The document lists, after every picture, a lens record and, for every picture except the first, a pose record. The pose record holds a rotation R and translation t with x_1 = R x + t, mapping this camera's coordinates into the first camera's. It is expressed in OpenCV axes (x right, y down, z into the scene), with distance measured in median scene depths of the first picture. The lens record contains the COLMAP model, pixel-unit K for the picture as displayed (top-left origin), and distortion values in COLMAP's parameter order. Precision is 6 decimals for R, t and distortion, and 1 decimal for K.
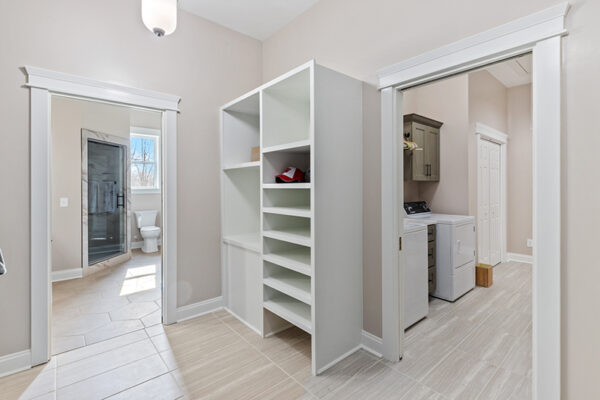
lens RADIAL K [[275.3, 0, 297.9], [0, 275.3, 181.7], [0, 0, 1]] dist [0.000734, 0.000042]
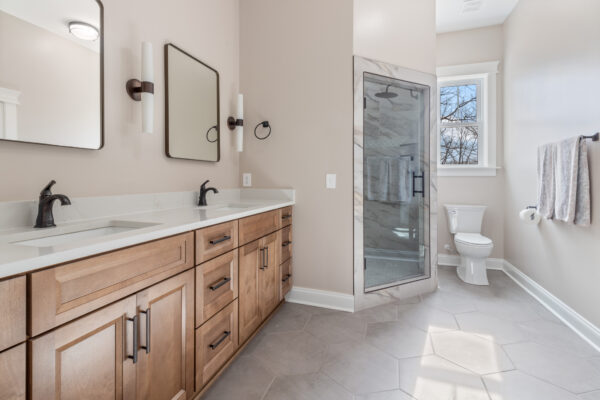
lens RADIAL K [[275.3, 0, 297.9], [0, 275.3, 181.7], [0, 0, 1]] dist [0.000734, 0.000042]
pose [[0.509305, 0.009323, -0.860535, -0.288777], [0.009151, 0.999826, 0.016248, 0.053328], [0.860537, -0.016150, 0.509131, 0.504536]]
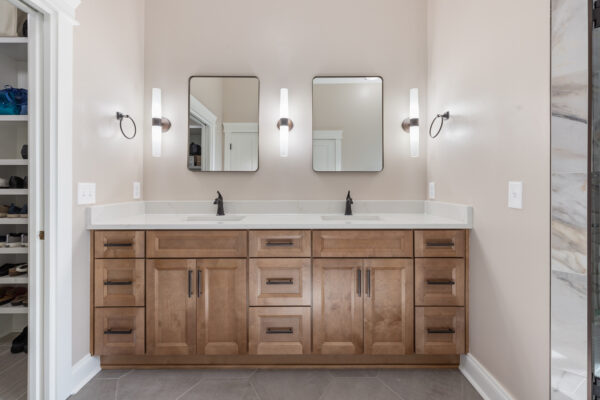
lens RADIAL K [[268.5, 0, 299.8], [0, 268.5, 184.9], [0, 0, 1]] dist [0.001276, 0.000112]
pose [[-0.643919, 0.001632, -0.765092, -0.348931], [0.014817, 0.999837, -0.010338, 0.050567], [0.764950, -0.017994, -0.643838, 0.821531]]
